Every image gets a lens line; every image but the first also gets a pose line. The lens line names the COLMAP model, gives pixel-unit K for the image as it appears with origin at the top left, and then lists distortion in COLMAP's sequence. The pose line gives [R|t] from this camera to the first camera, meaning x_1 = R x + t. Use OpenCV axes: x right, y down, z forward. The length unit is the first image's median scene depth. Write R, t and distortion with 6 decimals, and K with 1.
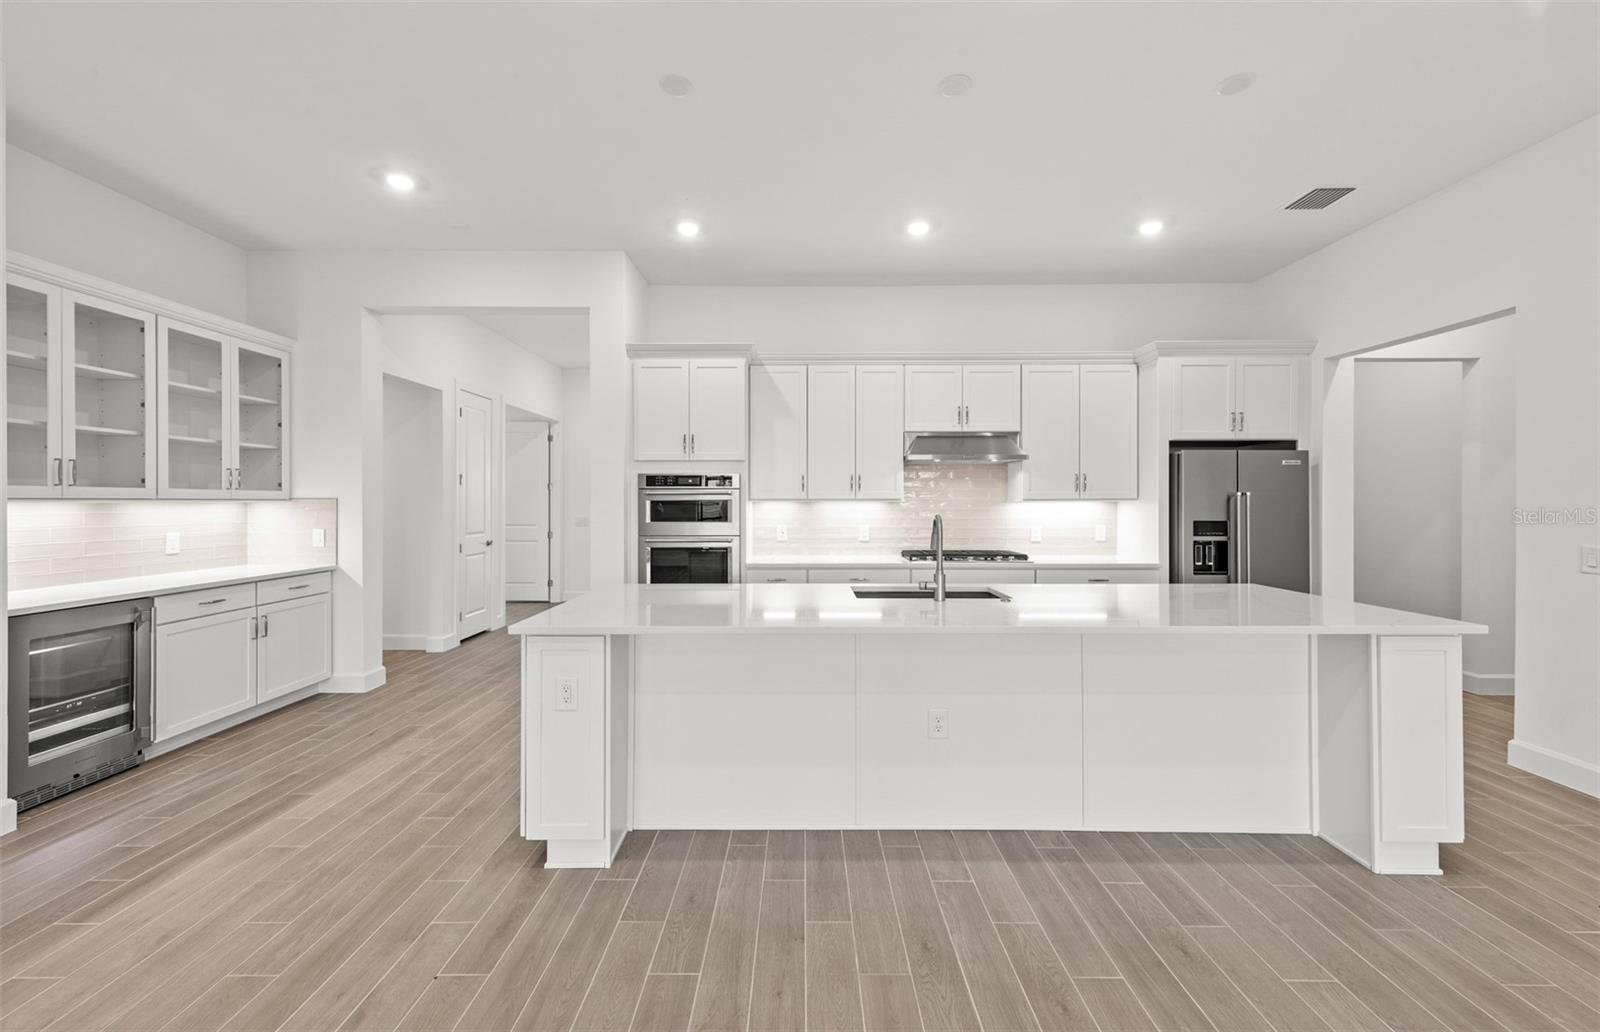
lens RADIAL K [[619.8, 0, 801.3], [0, 619.8, 506.7], [0, 0, 1]] dist [0.005354, 0.000036]
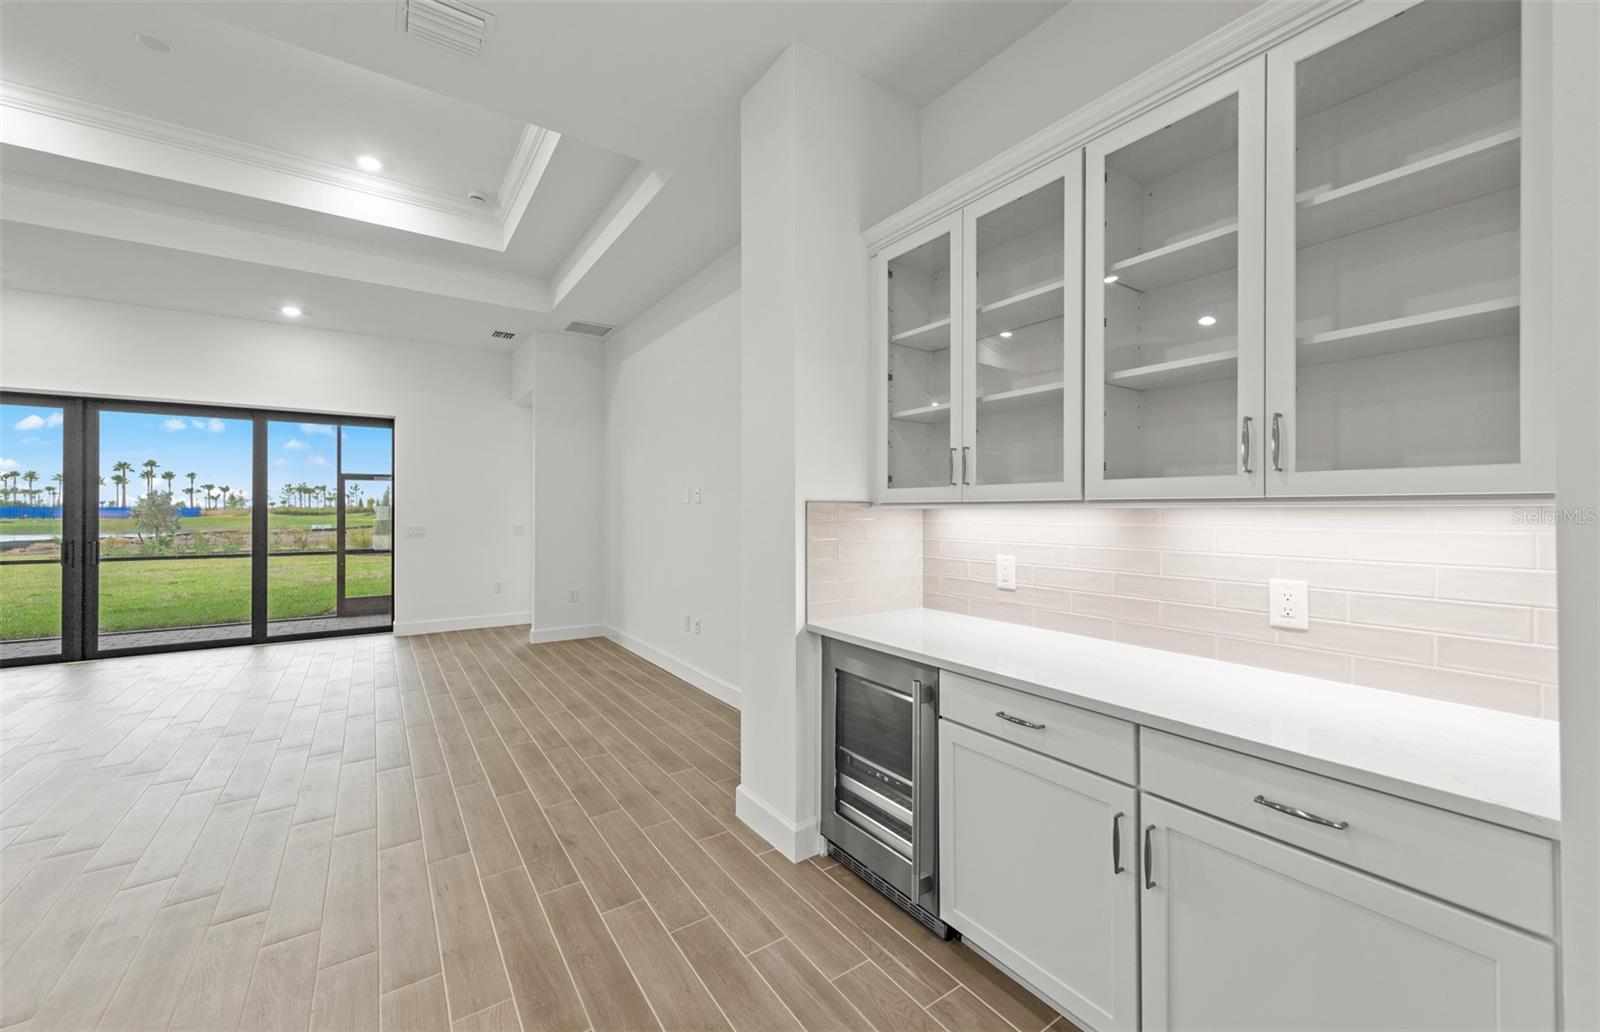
lens RADIAL K [[619.8, 0, 801.3], [0, 619.8, 506.7], [0, 0, 1]] dist [0.005354, 0.000036]
pose [[-0.822728, -0.003947, -0.568421, -0.431845], [-0.005138, 0.999987, 0.000494, -0.005161], [0.568412, 0.003327, -0.822738, 1.020022]]
